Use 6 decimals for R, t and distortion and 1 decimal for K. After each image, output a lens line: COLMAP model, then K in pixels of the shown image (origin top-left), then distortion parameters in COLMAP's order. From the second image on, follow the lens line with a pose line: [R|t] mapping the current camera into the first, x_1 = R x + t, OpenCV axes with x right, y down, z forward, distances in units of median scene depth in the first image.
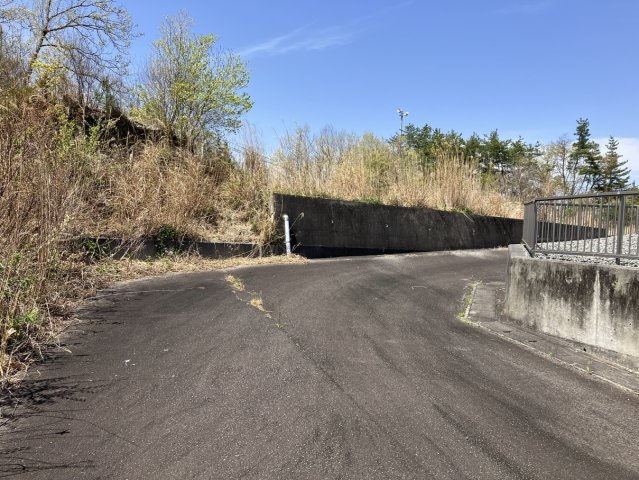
lens RADIAL K [[530.8, 0, 320.7], [0, 530.8, 238.7], [0, 0, 1]] dist [0.034232, -0.004503]
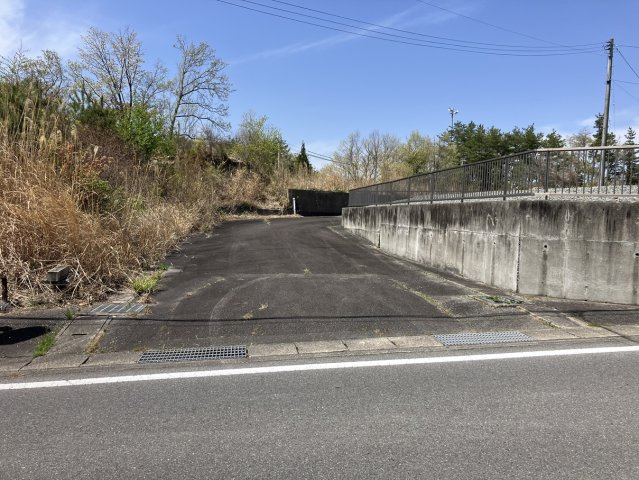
lens RADIAL K [[530.8, 0, 322.0], [0, 530.8, 236.5], [0, 0, 1]] dist [0.034232, -0.004503]
pose [[0.986243, -0.008595, -0.165076, 0.450361], [0.011207, 0.999826, 0.014899, 0.094651], [0.164919, -0.016544, 0.986168, -1.328476]]
